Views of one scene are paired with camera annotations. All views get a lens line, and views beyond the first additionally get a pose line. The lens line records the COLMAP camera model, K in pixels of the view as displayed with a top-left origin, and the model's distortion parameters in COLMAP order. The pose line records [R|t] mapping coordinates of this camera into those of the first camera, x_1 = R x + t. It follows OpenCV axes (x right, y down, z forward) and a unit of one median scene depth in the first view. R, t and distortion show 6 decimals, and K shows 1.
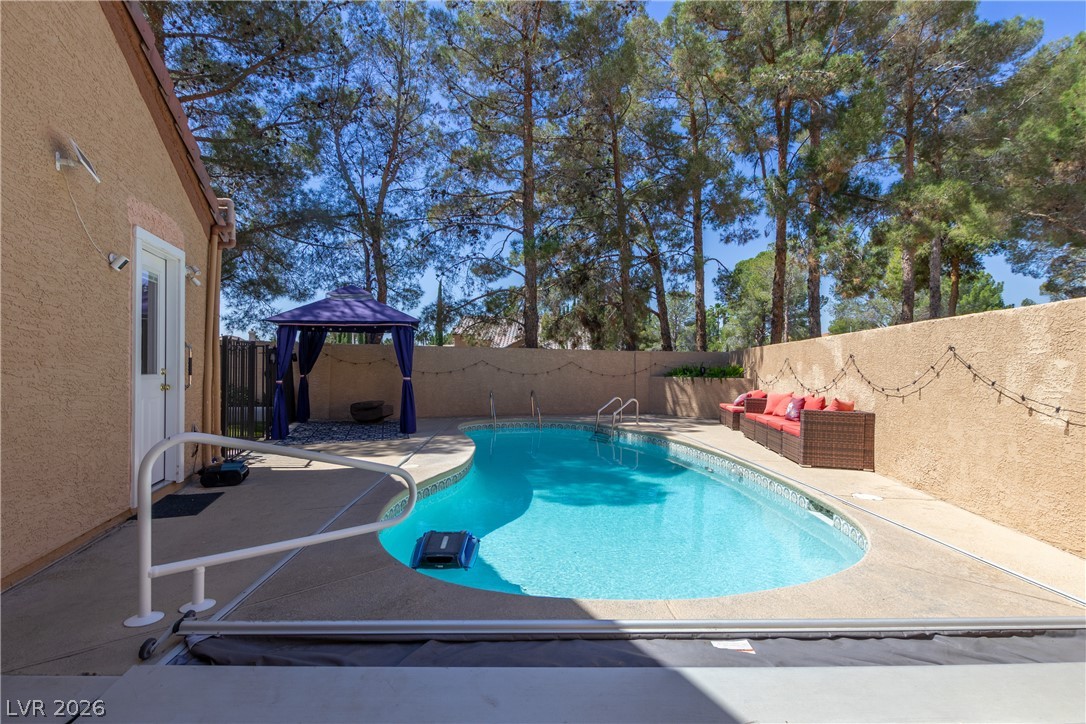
lens RADIAL K [[503.7, 0, 522.8], [0, 503.7, 360.7], [0, 0, 1]] dist [0.004638, -0.002125]
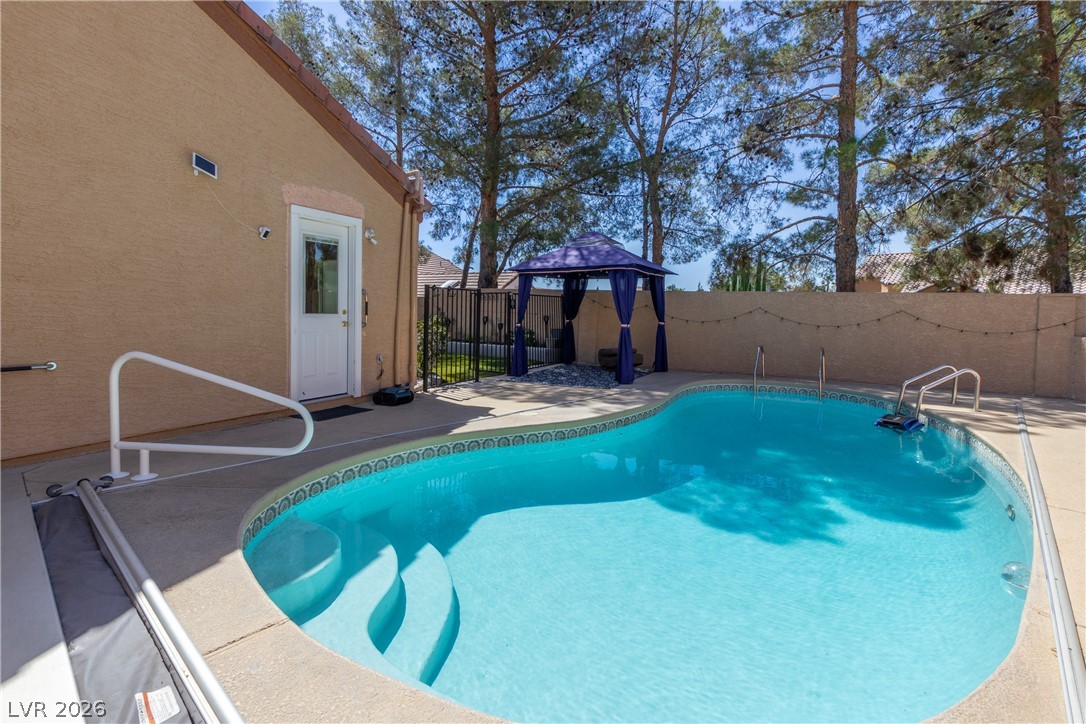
lens RADIAL K [[503.7, 0, 532.8], [0, 503.7, 322.4], [0, 0, 1]] dist [0.004638, -0.002125]
pose [[0.722341, 0.025351, -0.691073, 0.257066], [-0.007218, 0.999550, 0.029122, 0.003198], [0.691500, -0.016048, 0.722198, 0.178297]]
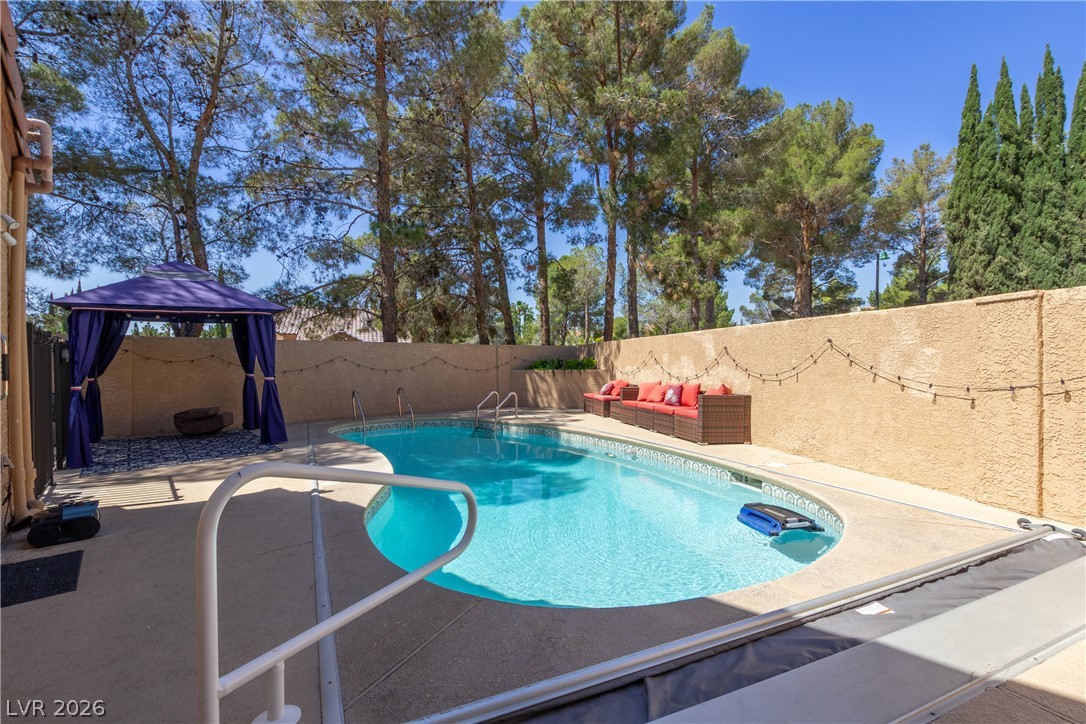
lens RADIAL K [[503.7, 0, 534.5], [0, 503.7, 359.8], [0, 0, 1]] dist [0.004638, -0.002125]
pose [[0.916980, -0.013915, 0.398690, -0.138915], [0.010680, 0.999890, 0.010334, 0.001154], [-0.398789, -0.005218, 0.917028, 0.059785]]
